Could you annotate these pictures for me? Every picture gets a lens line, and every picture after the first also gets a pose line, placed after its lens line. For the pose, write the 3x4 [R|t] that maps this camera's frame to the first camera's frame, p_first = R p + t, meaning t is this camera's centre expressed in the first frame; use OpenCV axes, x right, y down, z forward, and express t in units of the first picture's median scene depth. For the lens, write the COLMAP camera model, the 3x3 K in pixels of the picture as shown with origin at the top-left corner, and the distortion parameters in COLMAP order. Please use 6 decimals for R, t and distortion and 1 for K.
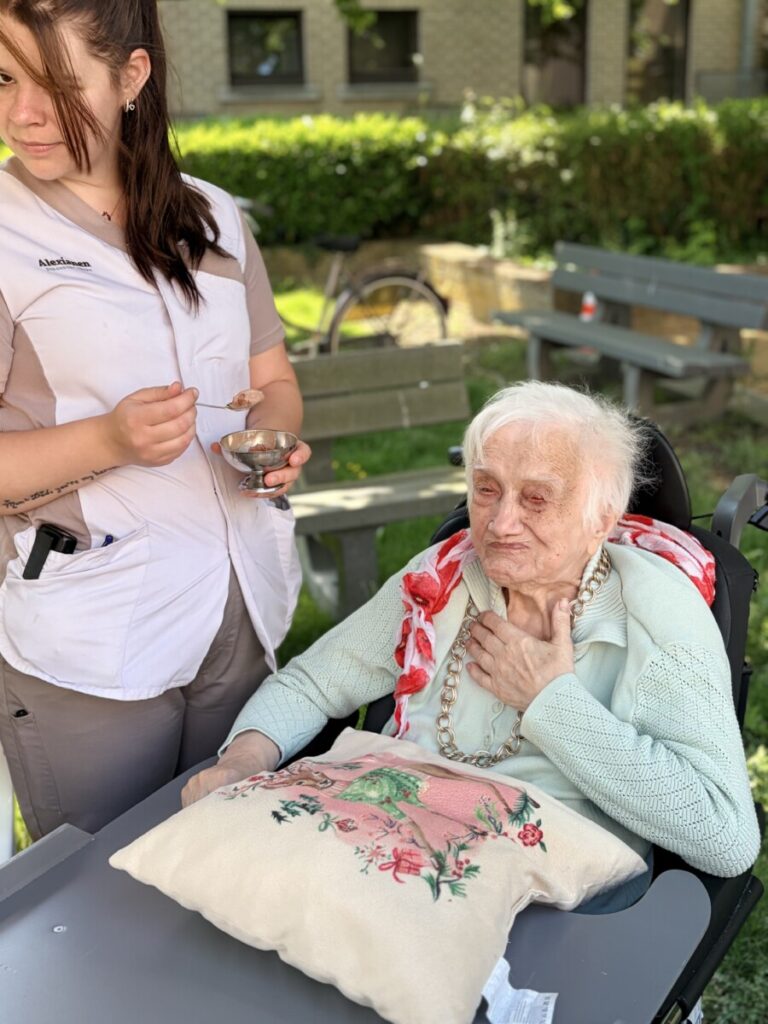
lens RADIAL K [[1261.6, 0, 384.9], [0, 1261.6, 512.1], [0, 0, 1]] dist [-0.004425, 0.000000]
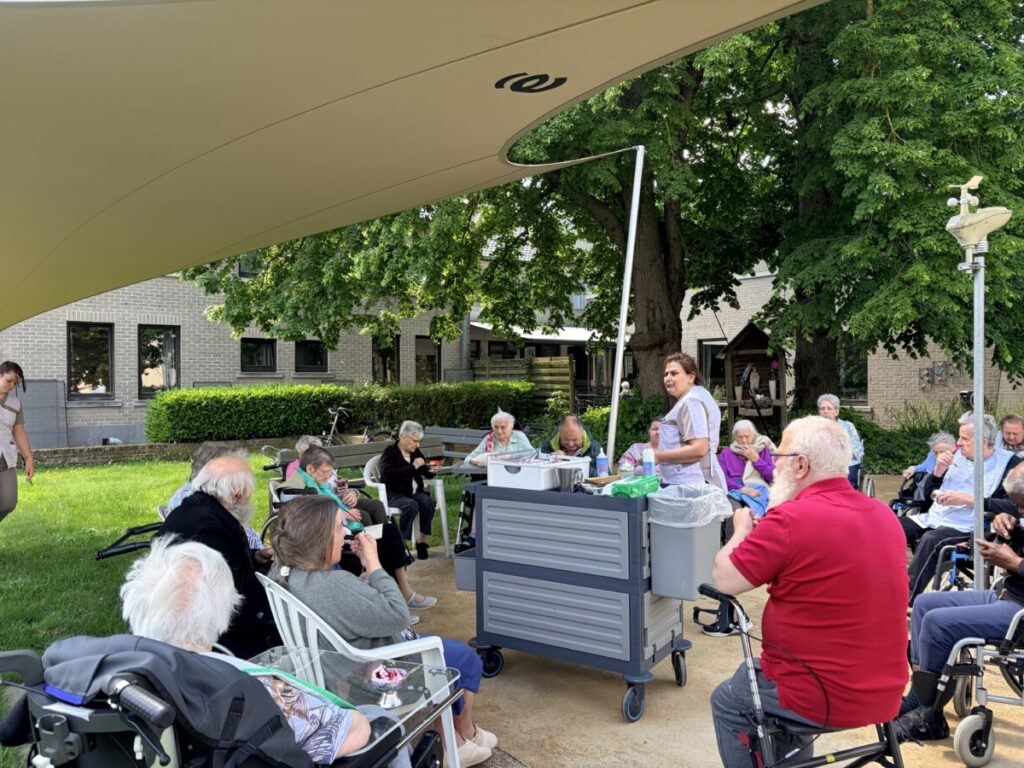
lens RADIAL K [[779.2, 0, 512.5], [0, 779.2, 386.1], [0, 0, 1]] dist [-0.003232, -0.004019]
pose [[0.933361, 0.017850, 0.358495, -0.215893], [0.091707, 0.953755, -0.286253, 0.156163], [-0.347026, 0.300054, 0.888561, -0.472202]]
